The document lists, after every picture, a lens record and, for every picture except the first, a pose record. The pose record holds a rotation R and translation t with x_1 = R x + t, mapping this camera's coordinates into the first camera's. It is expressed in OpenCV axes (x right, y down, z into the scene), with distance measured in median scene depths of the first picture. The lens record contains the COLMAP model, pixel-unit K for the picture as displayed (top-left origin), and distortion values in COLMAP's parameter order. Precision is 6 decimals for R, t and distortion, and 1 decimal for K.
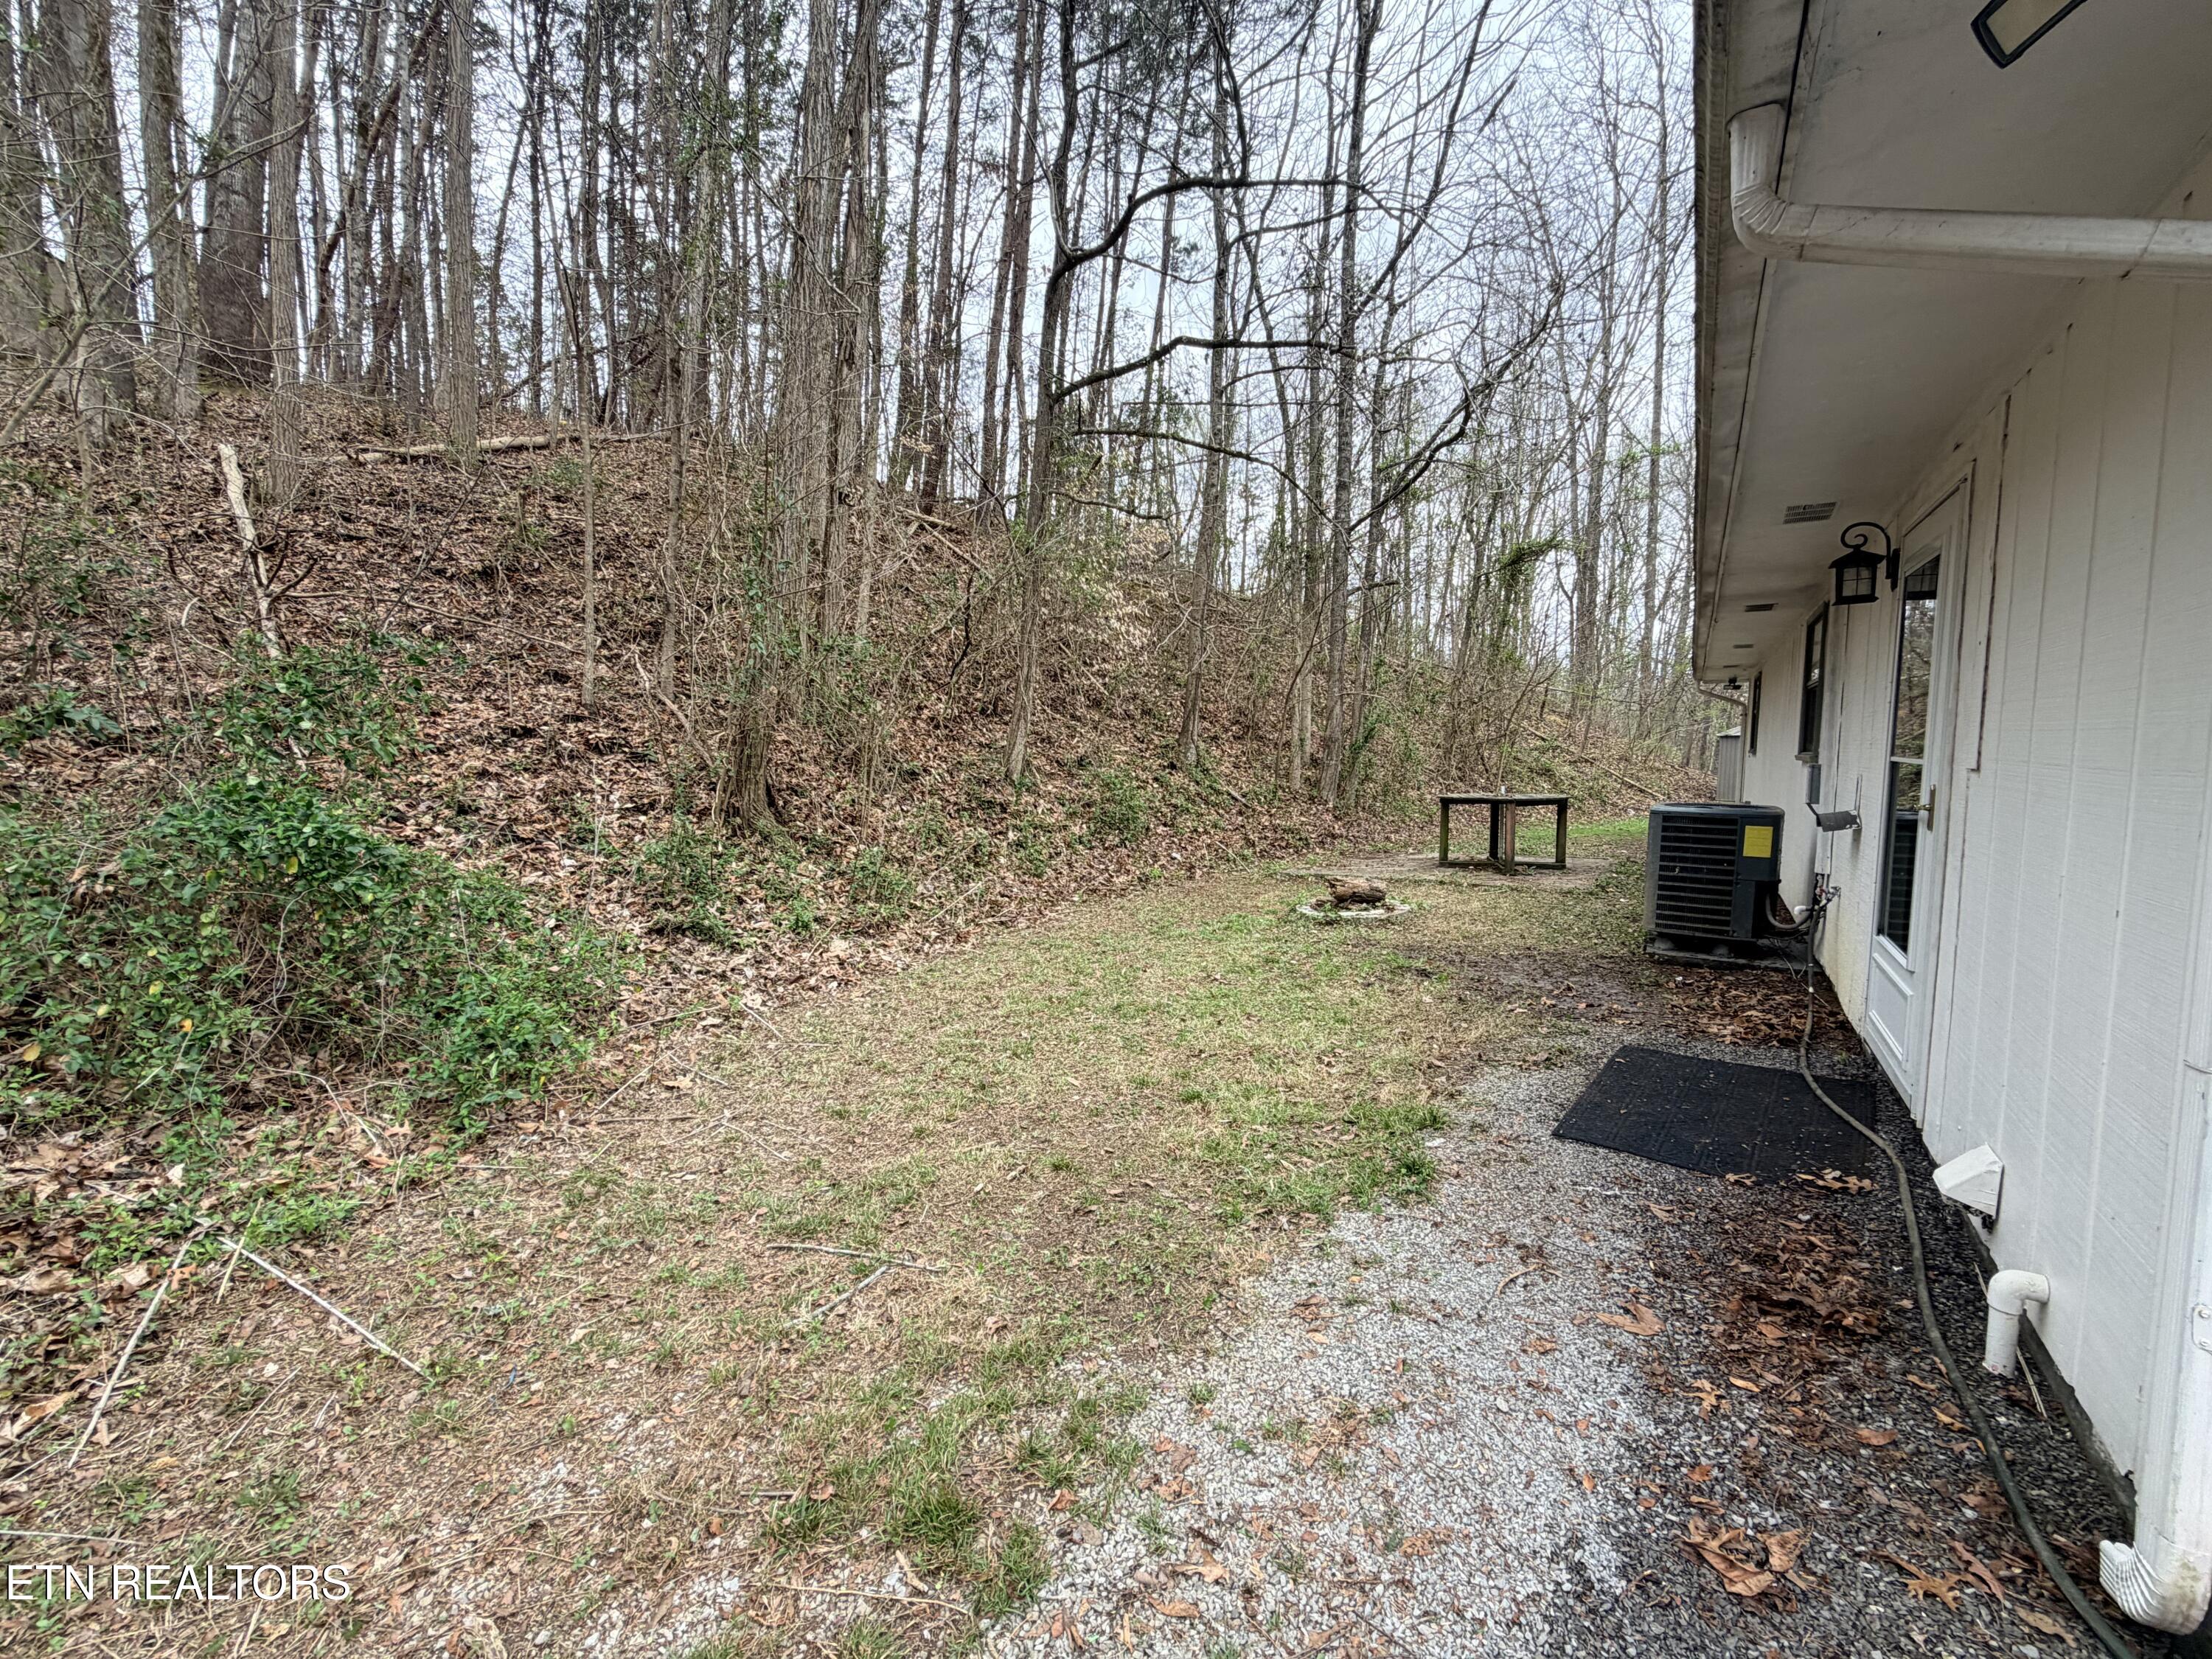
lens RADIAL K [[940.3, 0, 1107.9], [0, 940.3, 833.4], [0, 0, 1]] dist [-0.000891, 0.000601]
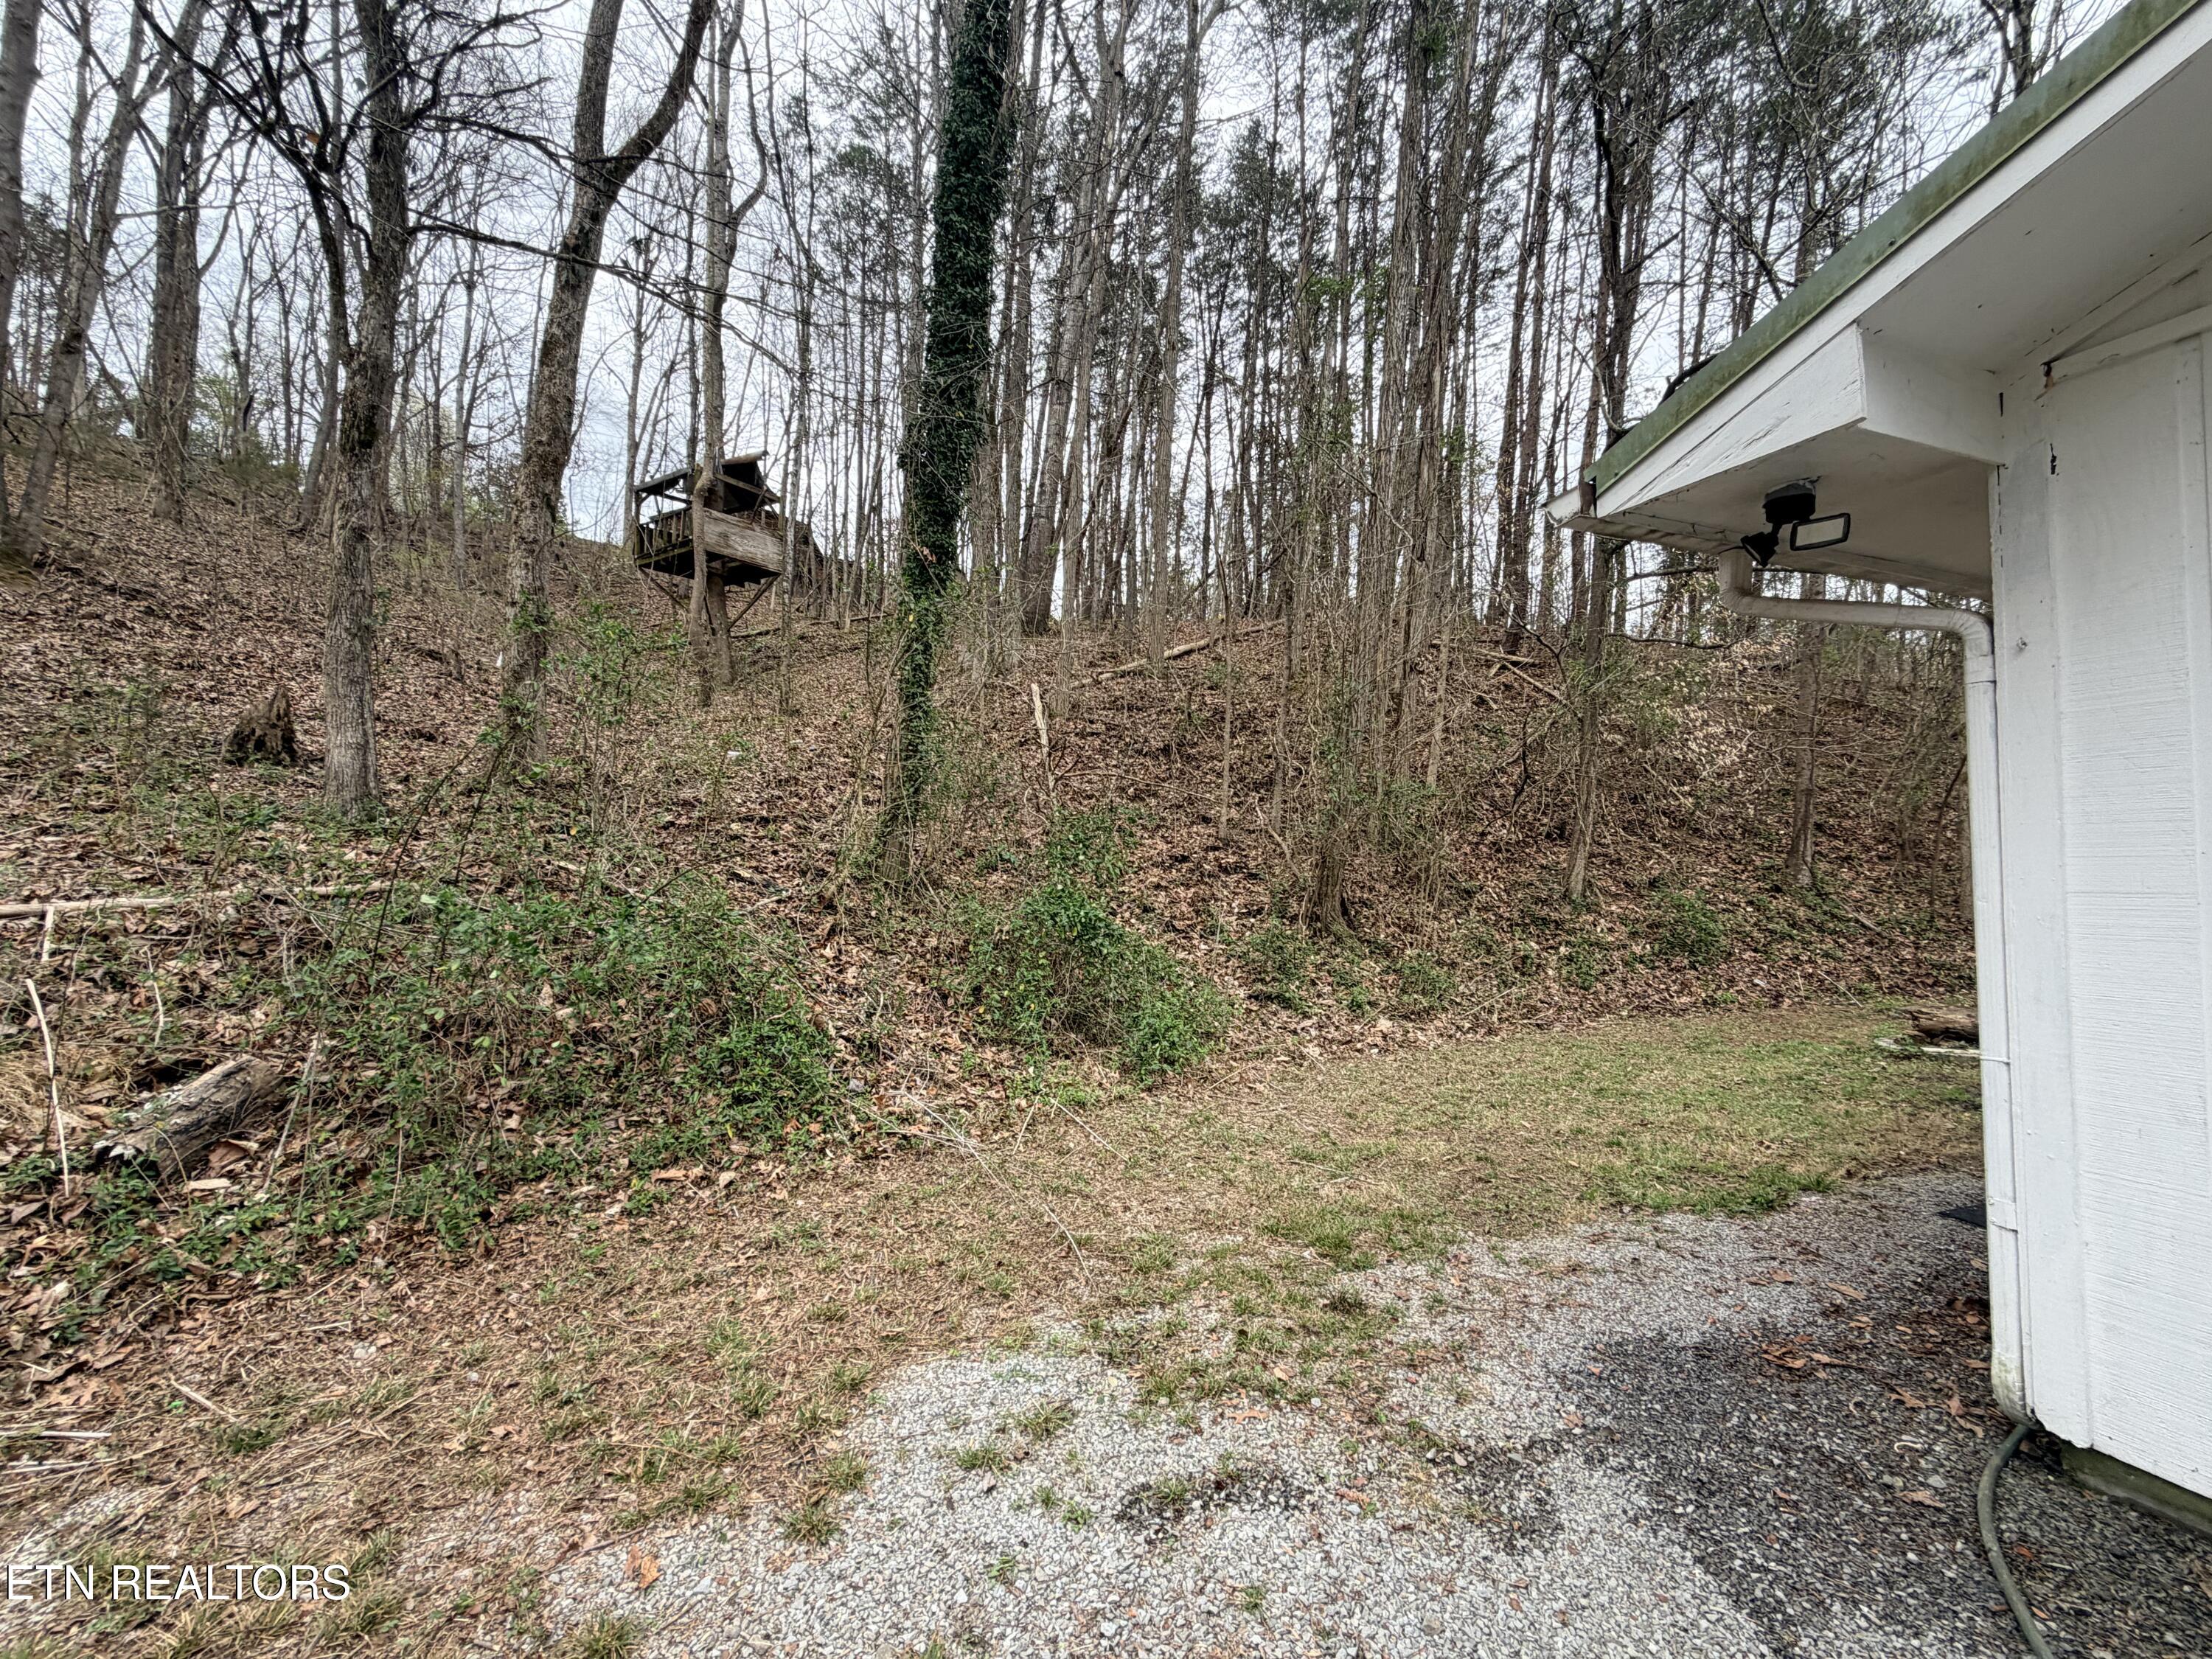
lens RADIAL K [[940.3, 0, 1107.9], [0, 940.3, 833.4], [0, 0, 1]] dist [-0.000891, 0.000601]
pose [[0.805712, -0.021590, -0.591914, 0.138420], [-0.054141, 0.992467, -0.109897, 0.018432], [0.589828, 0.120592, 0.798474, -0.218869]]
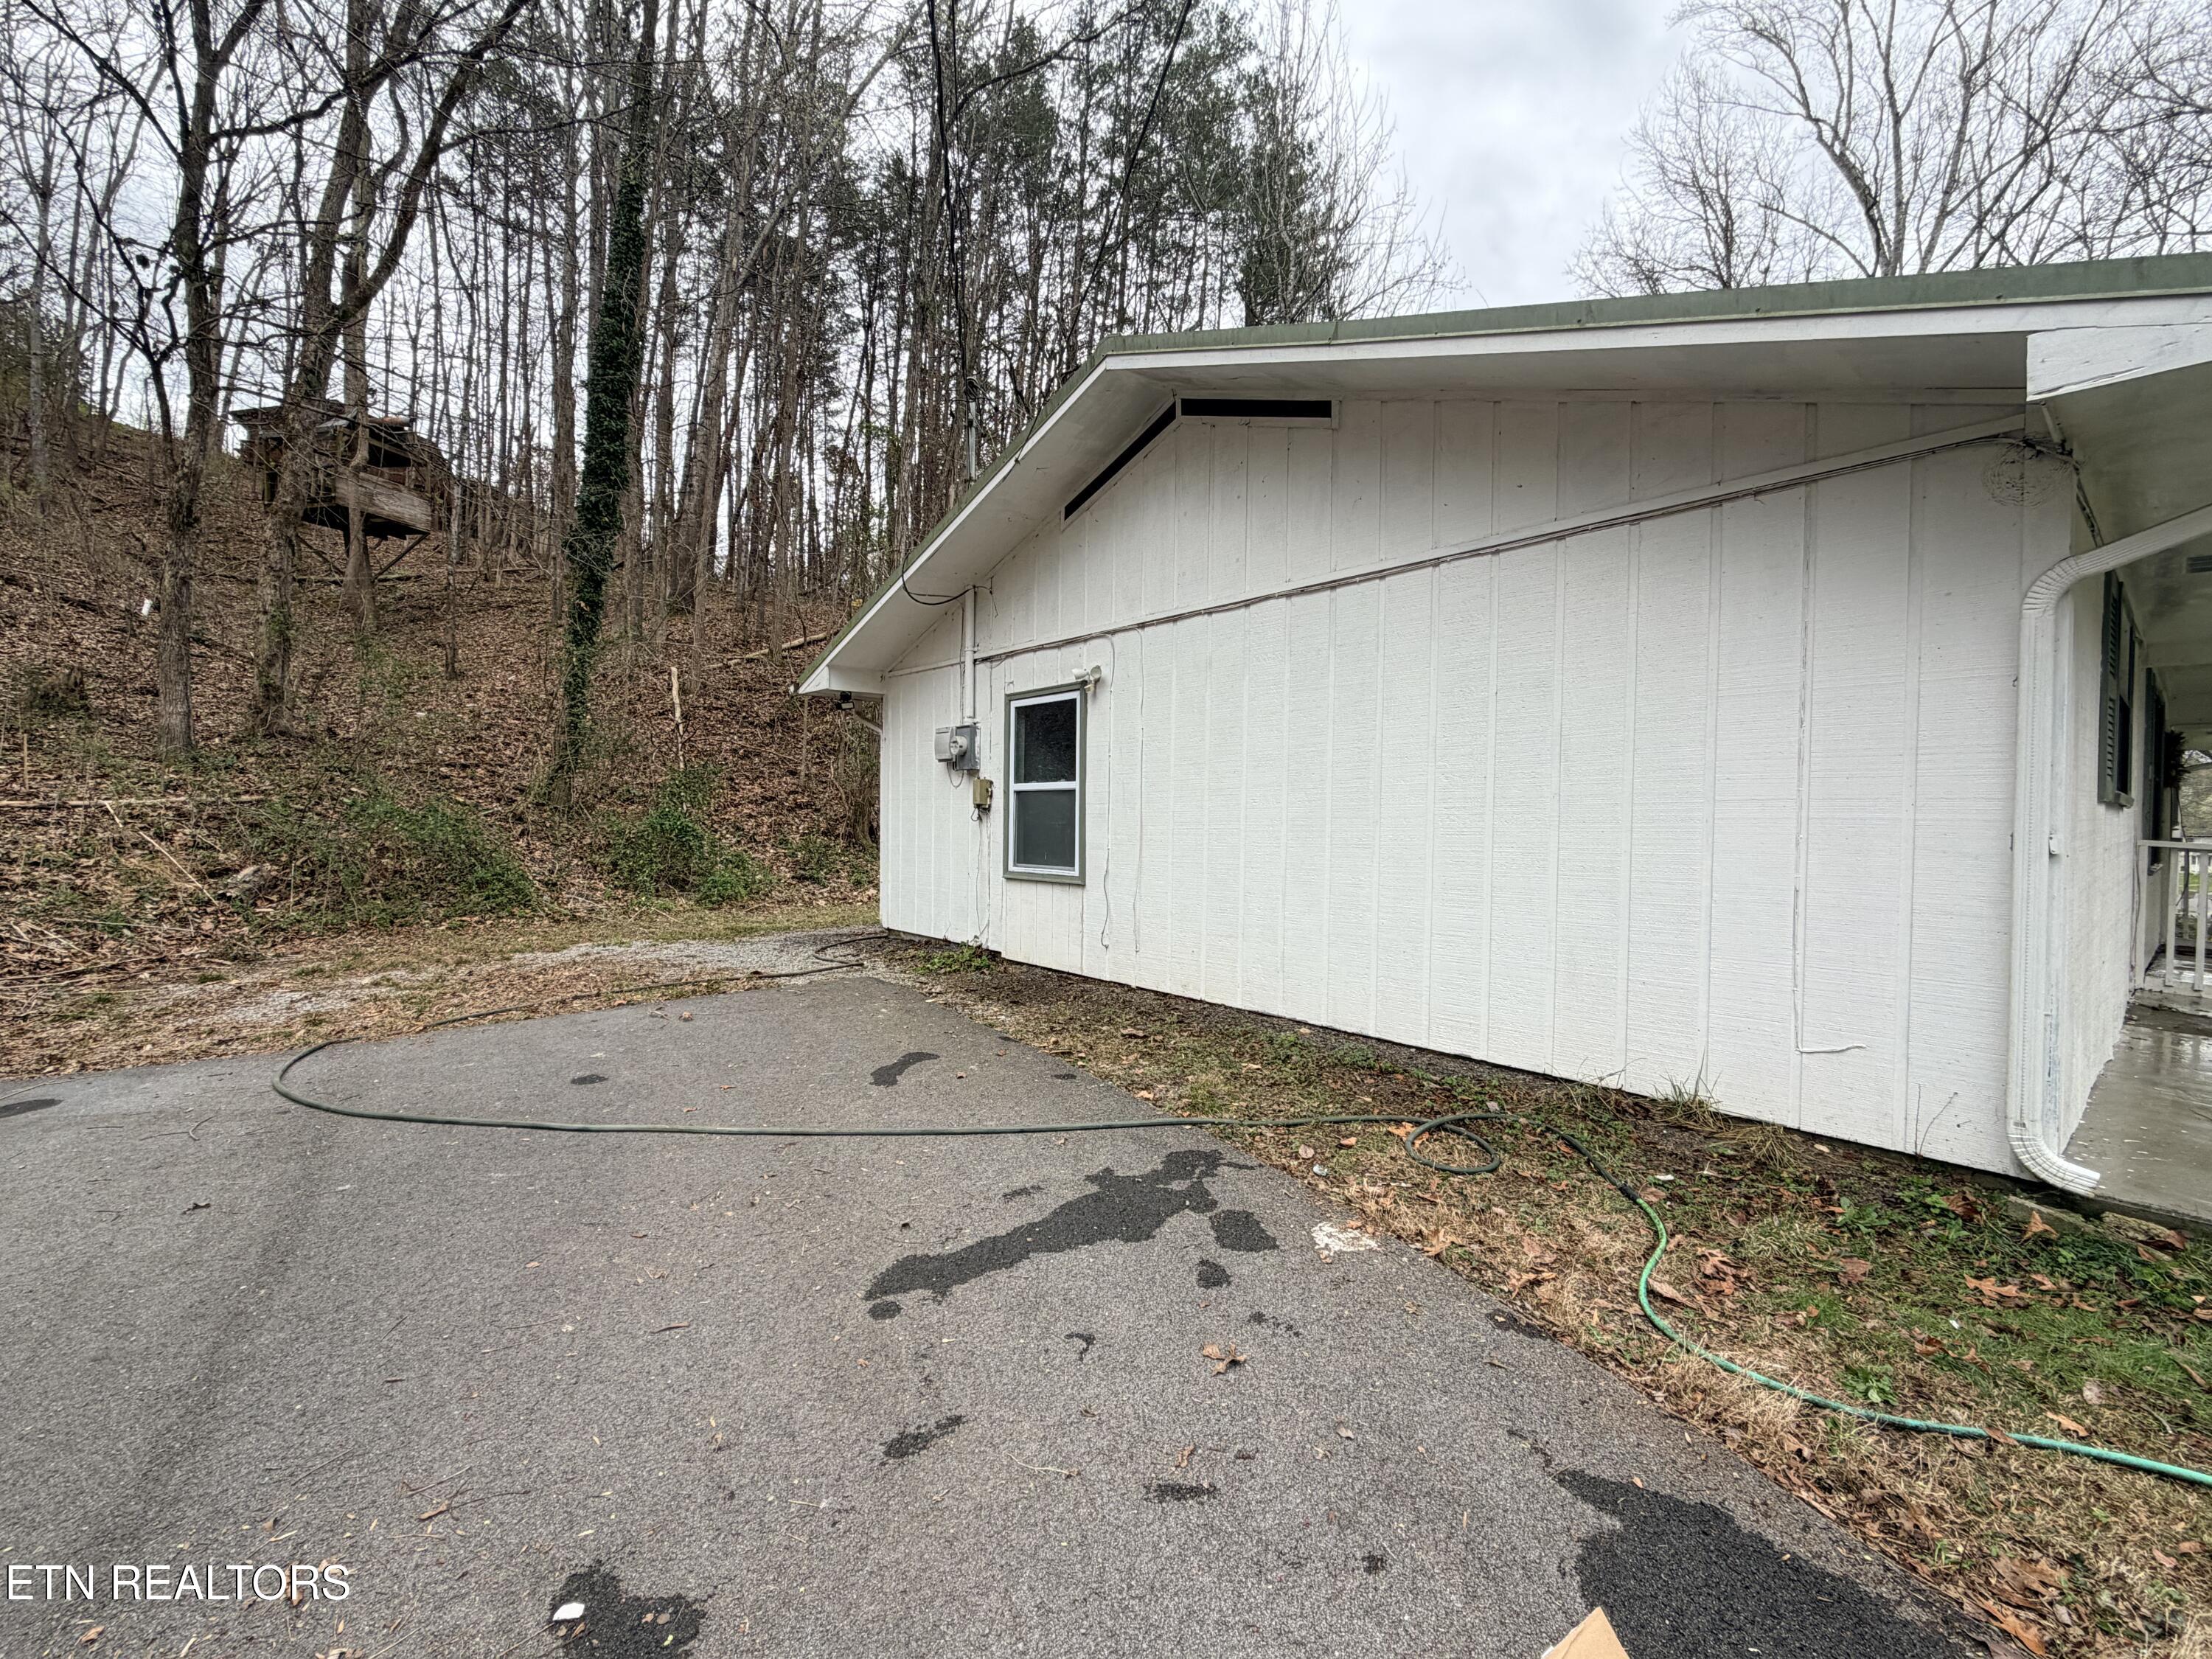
lens RADIAL K [[940.3, 0, 1107.9], [0, 940.3, 833.4], [0, 0, 1]] dist [-0.000891, 0.000601]
pose [[0.951620, 0.016605, -0.306828, 0.758102], [-0.041384, 0.996367, -0.074431, 0.098791], [0.304478, 0.083528, 0.948850, -0.795706]]
